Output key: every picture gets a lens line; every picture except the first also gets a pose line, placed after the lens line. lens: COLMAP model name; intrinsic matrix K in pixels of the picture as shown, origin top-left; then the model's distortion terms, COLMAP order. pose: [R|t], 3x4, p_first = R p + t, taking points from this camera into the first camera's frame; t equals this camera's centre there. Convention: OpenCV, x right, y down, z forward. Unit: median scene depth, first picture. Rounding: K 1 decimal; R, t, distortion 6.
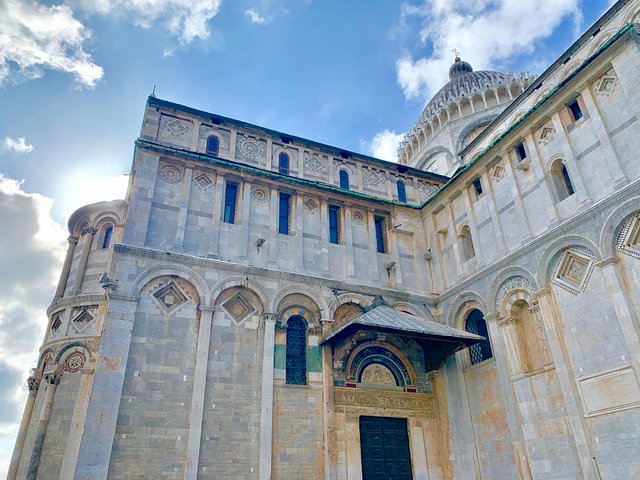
lens RADIAL K [[493.5, 0, 320.0], [0, 493.5, 240.0], [0, 0, 1]] dist [0.032924, -0.006098]
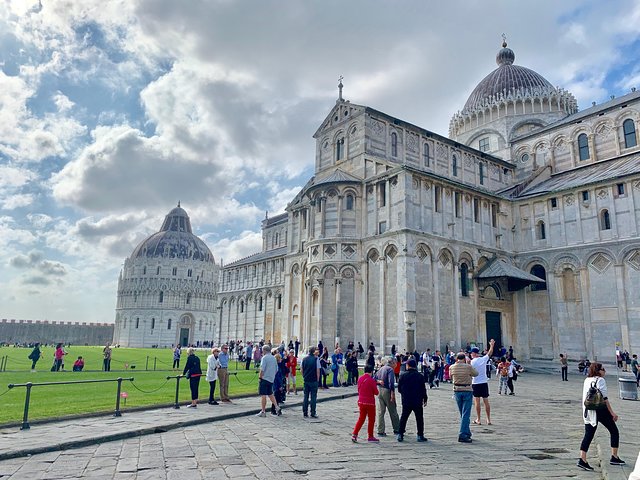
lens RADIAL K [[493.5, 0, 320.0], [0, 493.5, 240.0], [0, 0, 1]] dist [0.032924, -0.006098]
pose [[0.973656, 0.092677, 0.208340, -1.070271], [-0.150351, 0.947855, 0.281007, -0.422823], [-0.171434, -0.304928, 0.936819, -0.777677]]
